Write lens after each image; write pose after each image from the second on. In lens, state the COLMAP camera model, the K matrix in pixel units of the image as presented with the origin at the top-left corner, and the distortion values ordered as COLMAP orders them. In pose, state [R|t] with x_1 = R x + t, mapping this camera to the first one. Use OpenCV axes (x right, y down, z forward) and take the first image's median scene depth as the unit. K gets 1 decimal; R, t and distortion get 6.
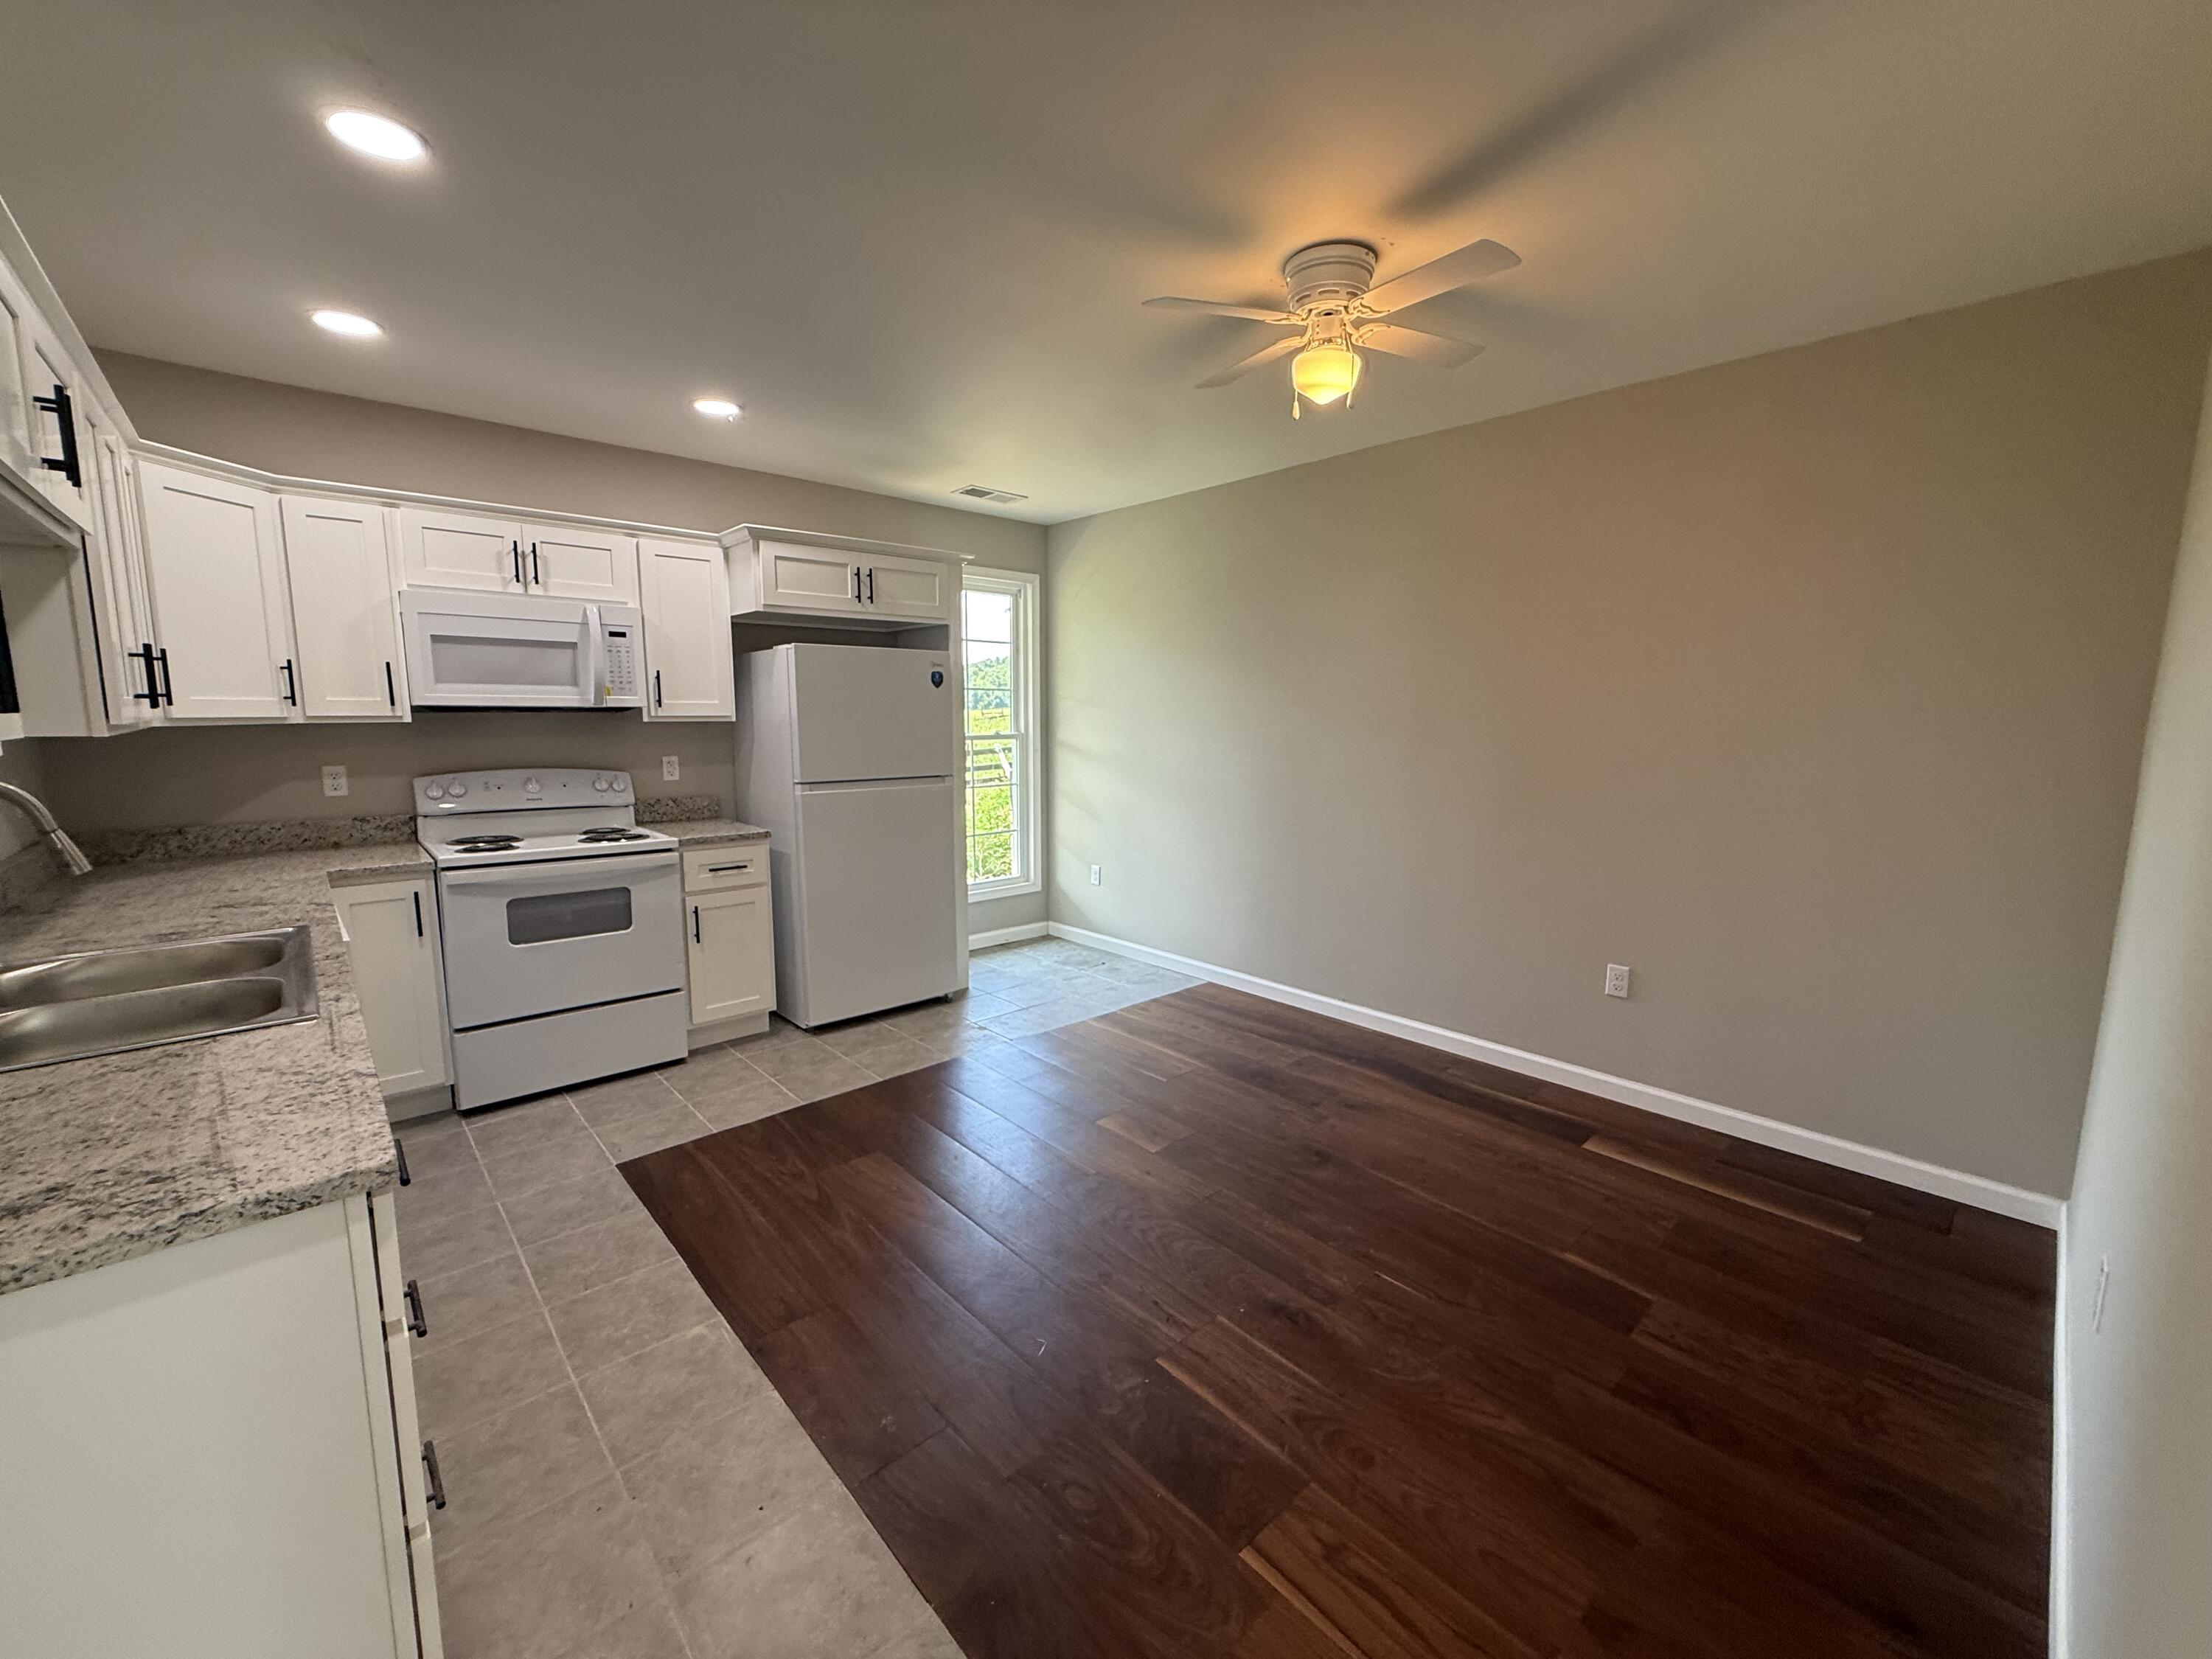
lens RADIAL K [[877.6, 0, 1103.7], [0, 877.6, 817.3], [0, 0, 1]] dist [0.000372, 0.000250]
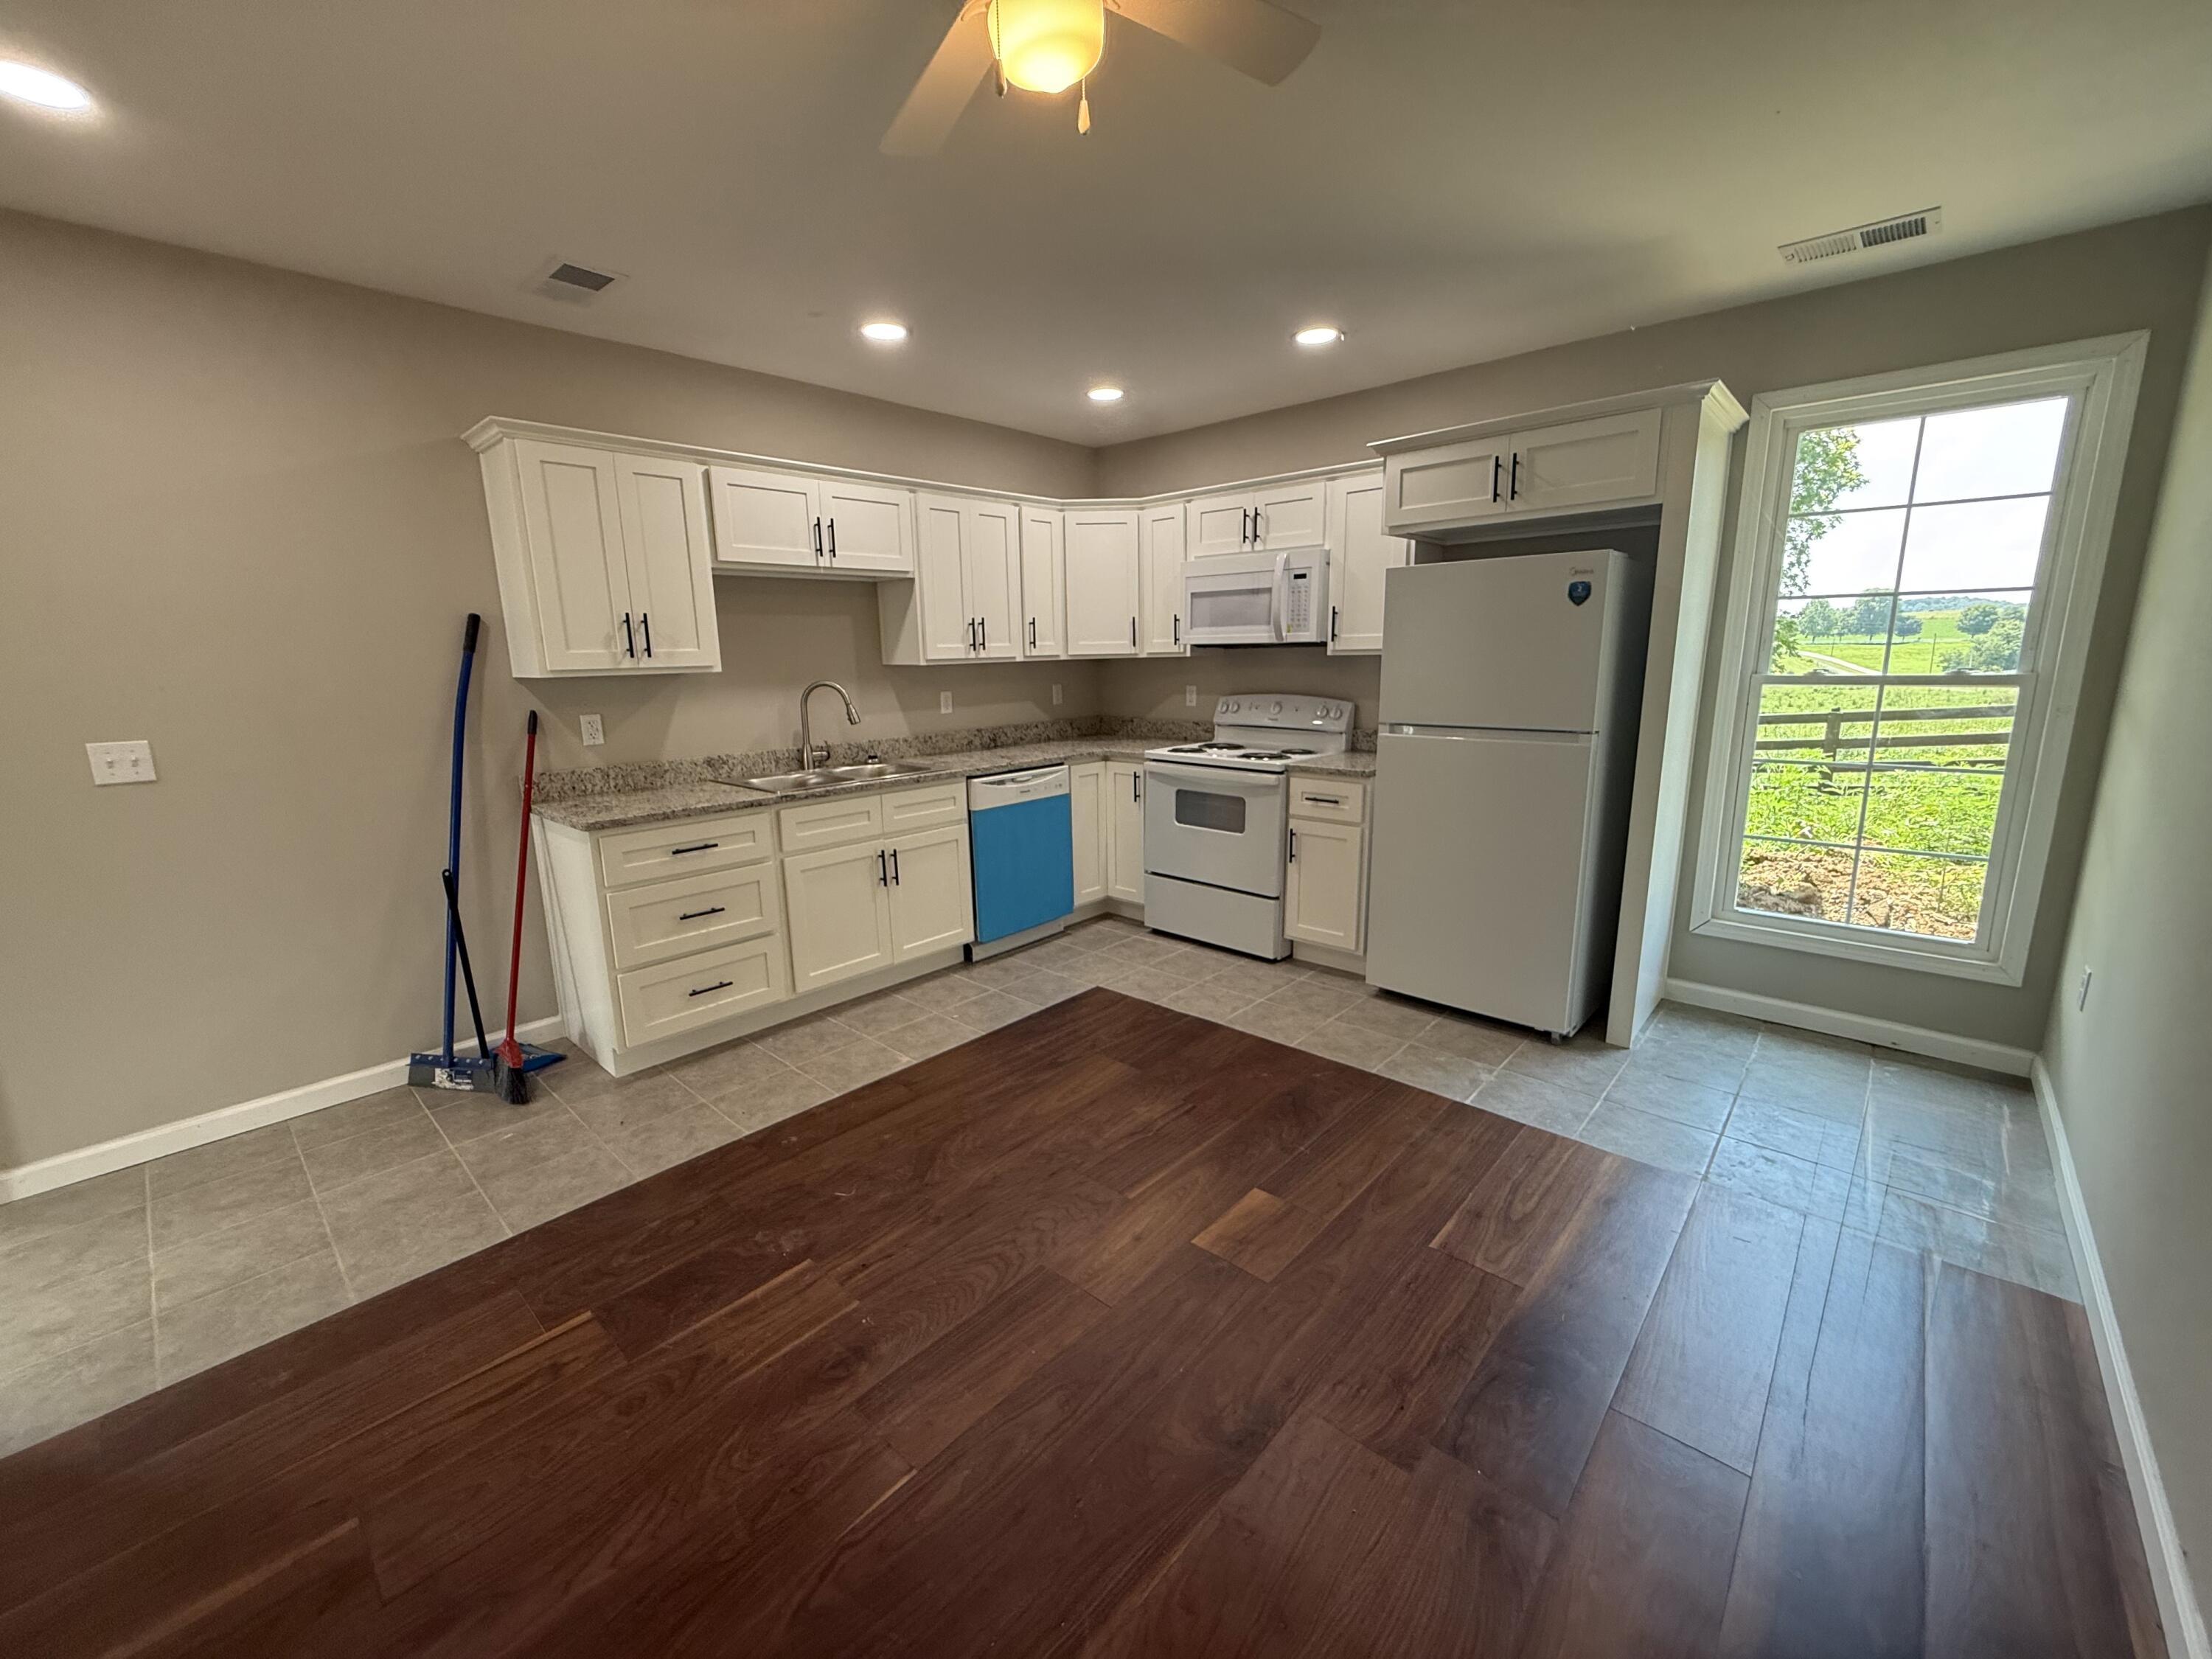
lens RADIAL K [[882.8, 0, 1100.3], [0, 882.8, 822.4], [0, 0, 1]] dist [-0.000294, 0.000342]
pose [[0.091297, 0.186463, -0.978211, 0.612502], [-0.100340, 0.979036, 0.177256, -0.080212], [0.990756, 0.081971, 0.108093, 0.692489]]
